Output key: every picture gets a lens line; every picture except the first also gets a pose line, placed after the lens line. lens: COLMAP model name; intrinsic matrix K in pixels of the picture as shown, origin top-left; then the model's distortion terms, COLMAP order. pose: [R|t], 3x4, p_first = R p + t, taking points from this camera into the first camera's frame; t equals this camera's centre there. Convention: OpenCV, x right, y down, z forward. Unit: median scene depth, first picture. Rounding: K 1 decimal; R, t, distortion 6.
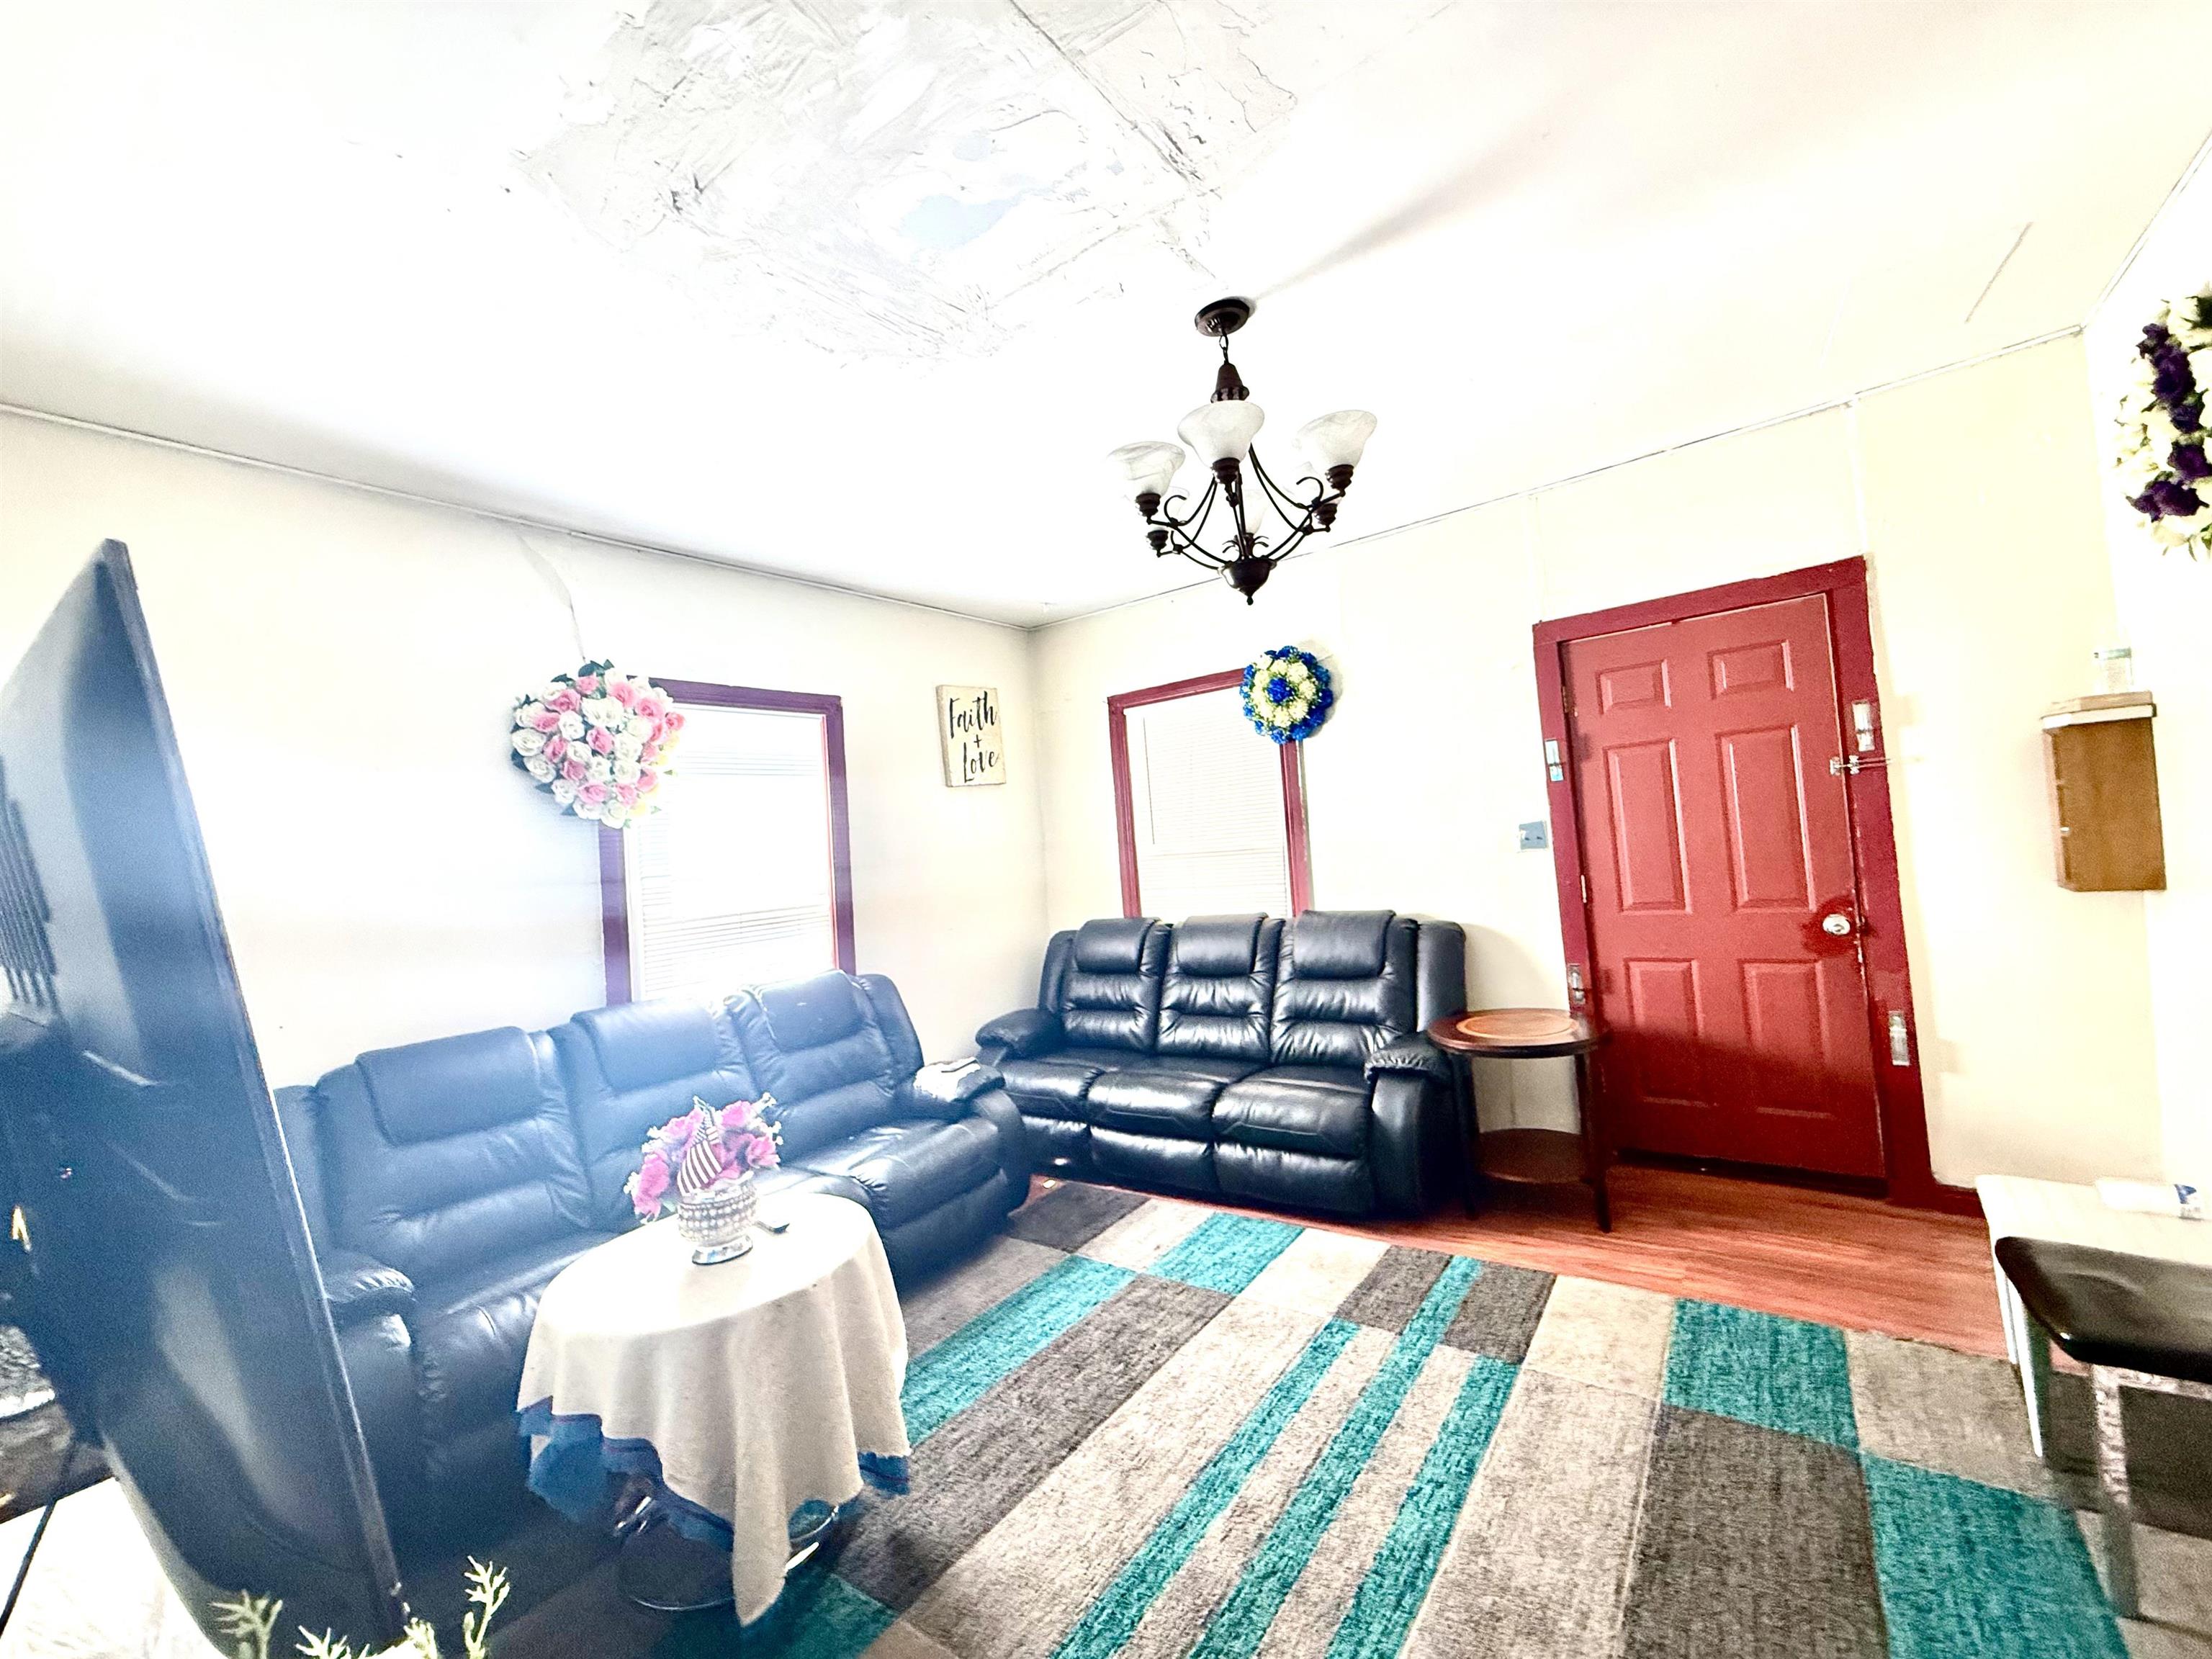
lens RADIAL K [[882.5, 0, 1106.0], [0, 882.5, 829.5], [0, 0, 1]] dist [0.002730, 0.000529]
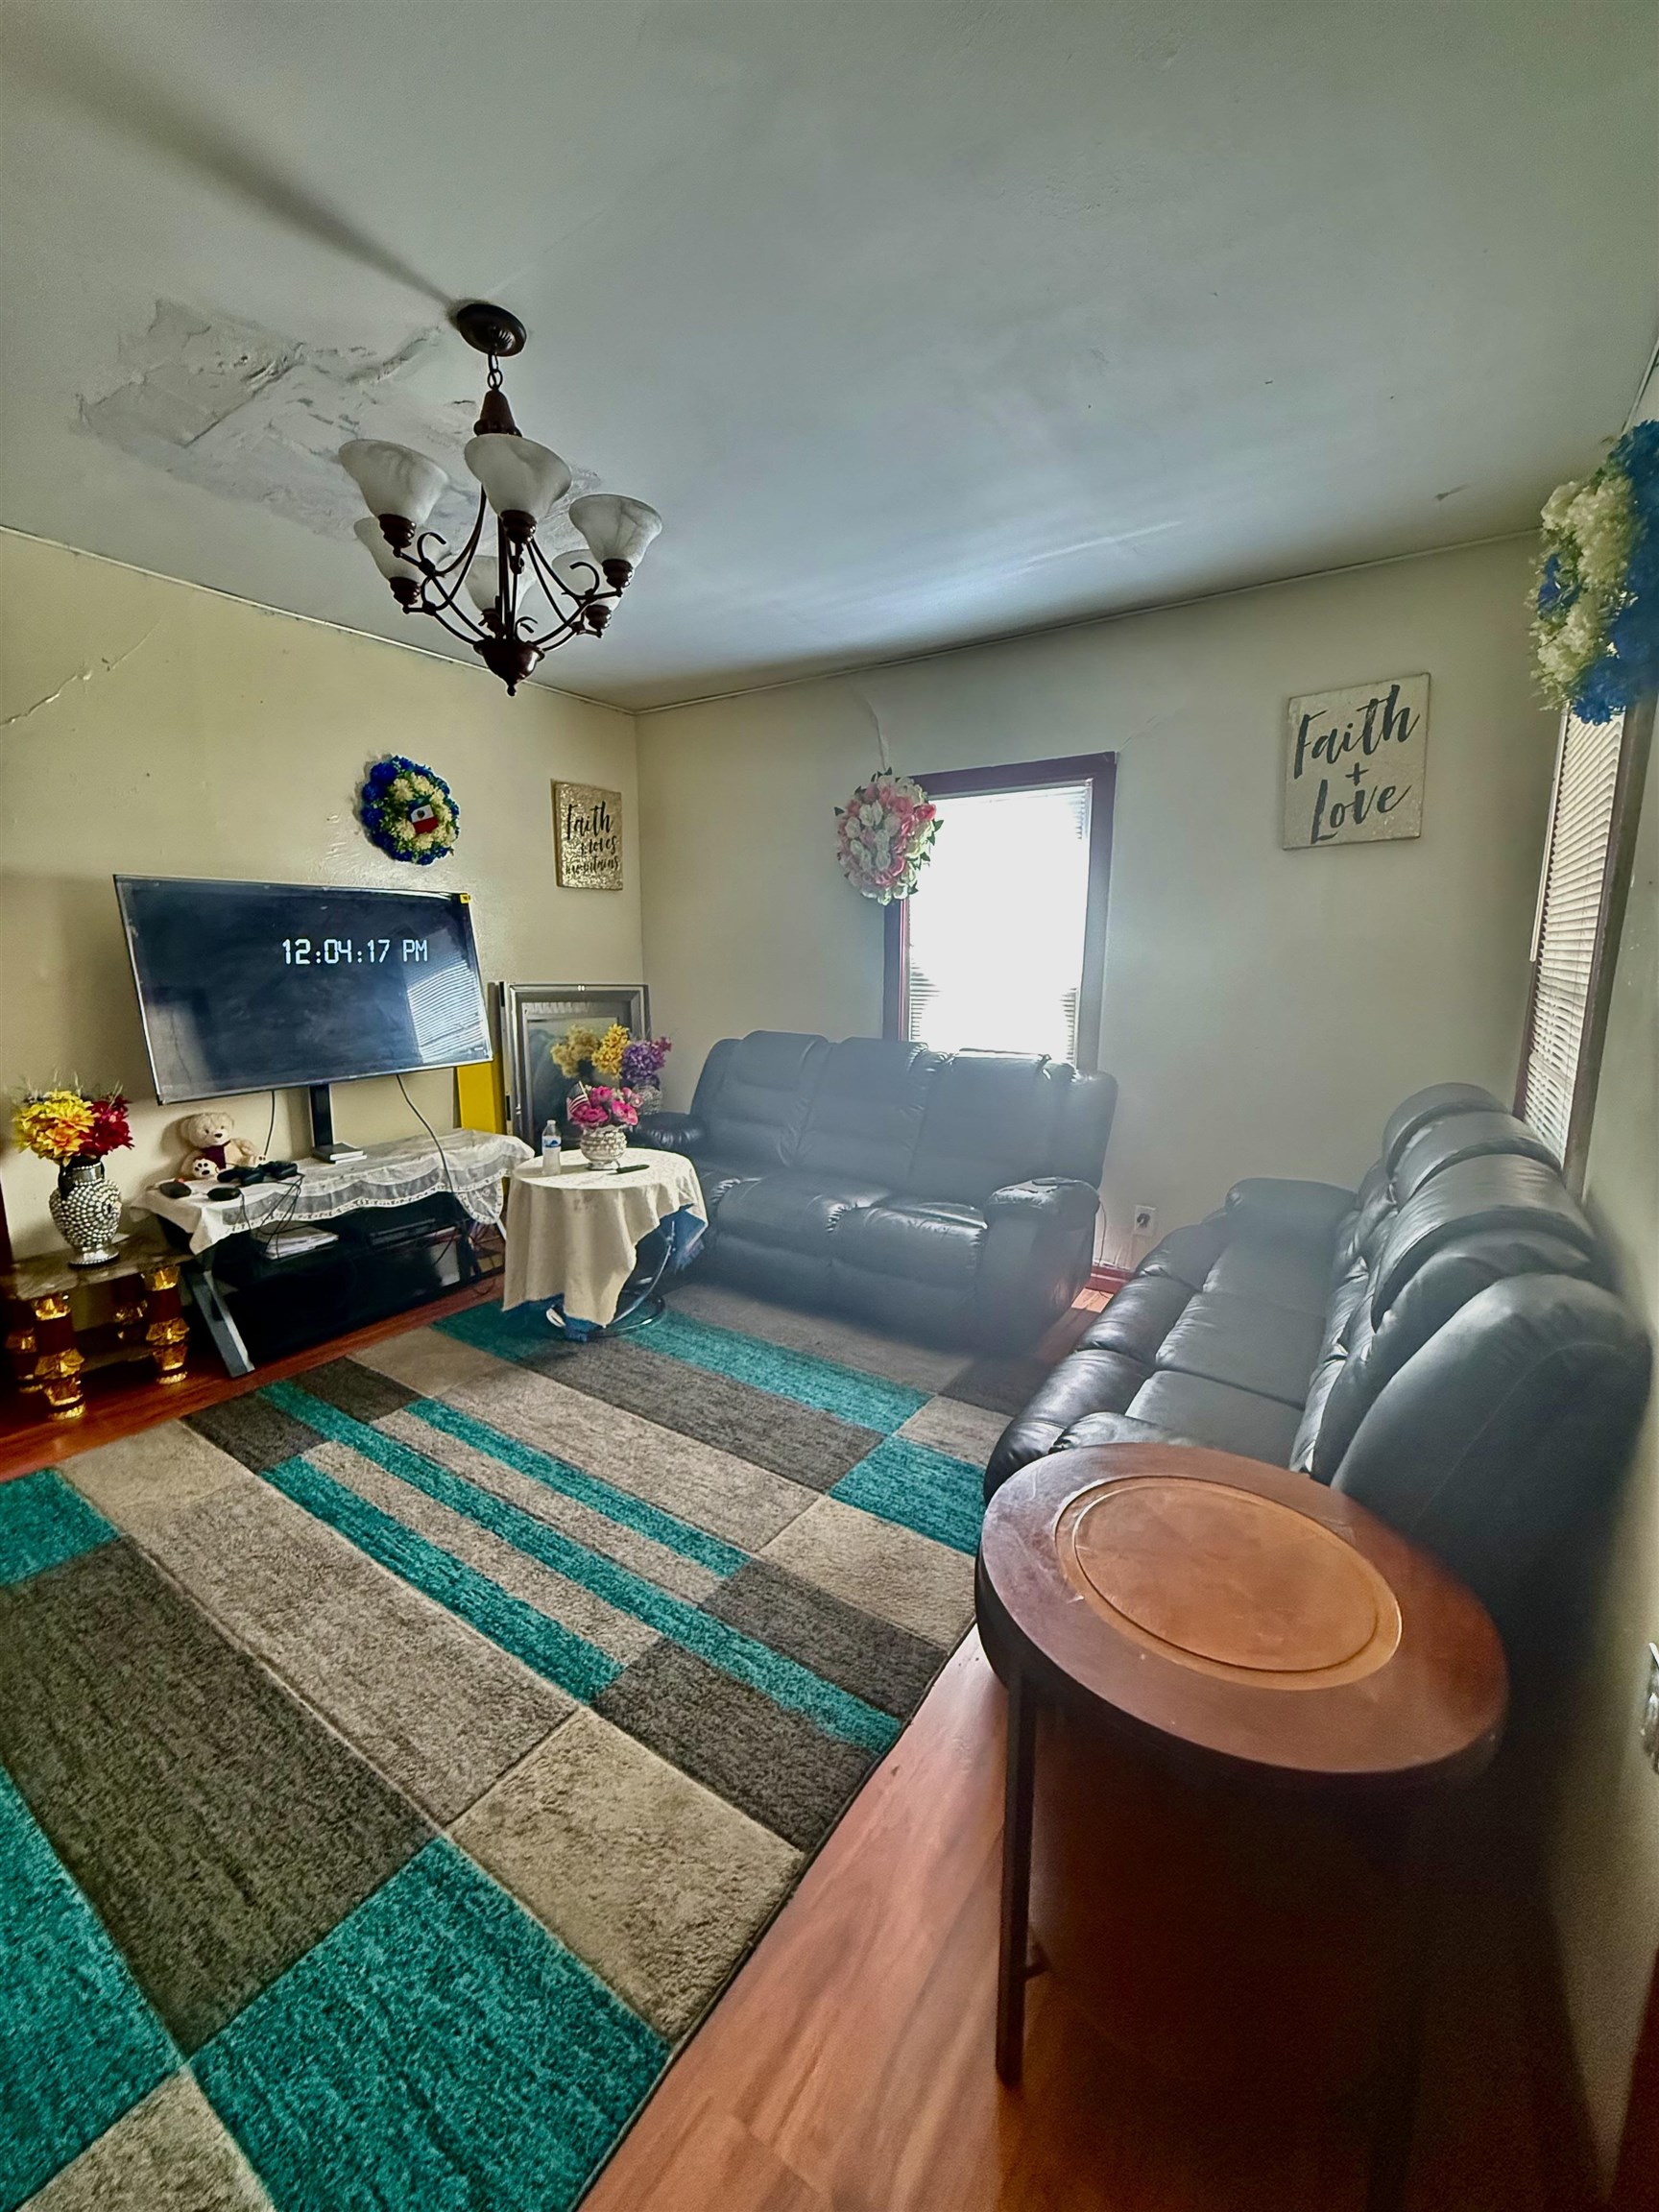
lens RADIAL K [[882.5, 0, 831.0], [0, 882.5, 1101.8], [0, 0, 1]] dist [0.002730, 0.000529]
pose [[0.051522, 0.253199, -0.966041, 1.146753], [0.010187, 0.967143, 0.254031, -0.078791], [0.998620, -0.022929, 0.047250, 1.264589]]
